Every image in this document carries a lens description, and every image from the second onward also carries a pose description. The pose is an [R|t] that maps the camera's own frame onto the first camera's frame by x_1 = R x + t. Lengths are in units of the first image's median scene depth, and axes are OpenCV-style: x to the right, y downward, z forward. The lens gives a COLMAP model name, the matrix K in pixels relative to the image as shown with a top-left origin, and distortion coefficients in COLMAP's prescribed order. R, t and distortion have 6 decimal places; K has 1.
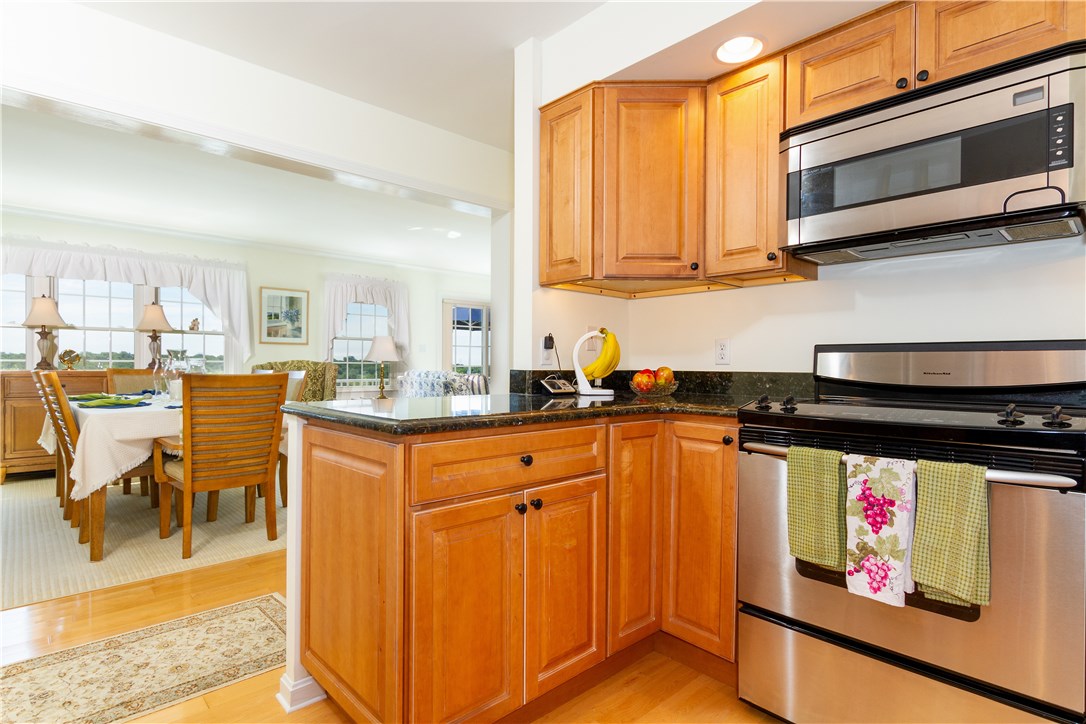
lens RADIAL K [[554.1, 0, 540.5], [0, 554.1, 367.2], [0, 0, 1]] dist [0.010305, -0.001732]
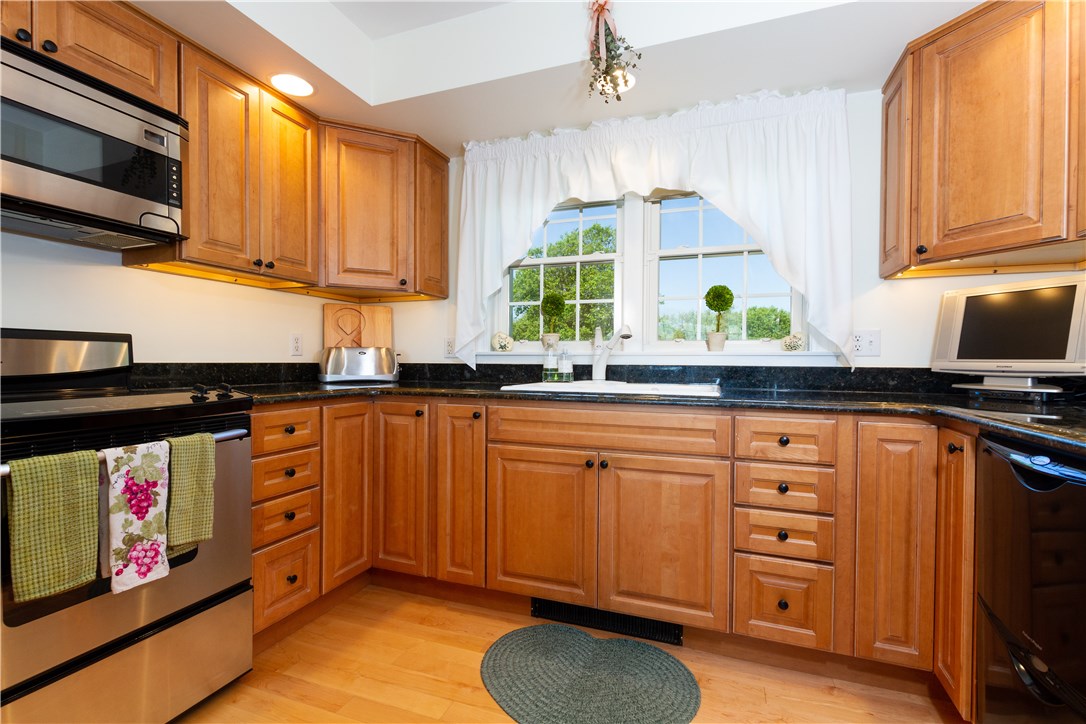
lens RADIAL K [[498.8, 0, 542.6], [0, 498.8, 363.7], [0, 0, 1]] dist [0.002352, 0.000374]
pose [[-0.447887, -0.018244, 0.893904, -0.532590], [-0.006681, 0.999832, 0.017059, -0.006725], [-0.894065, 0.001668, -0.447934, 0.743517]]
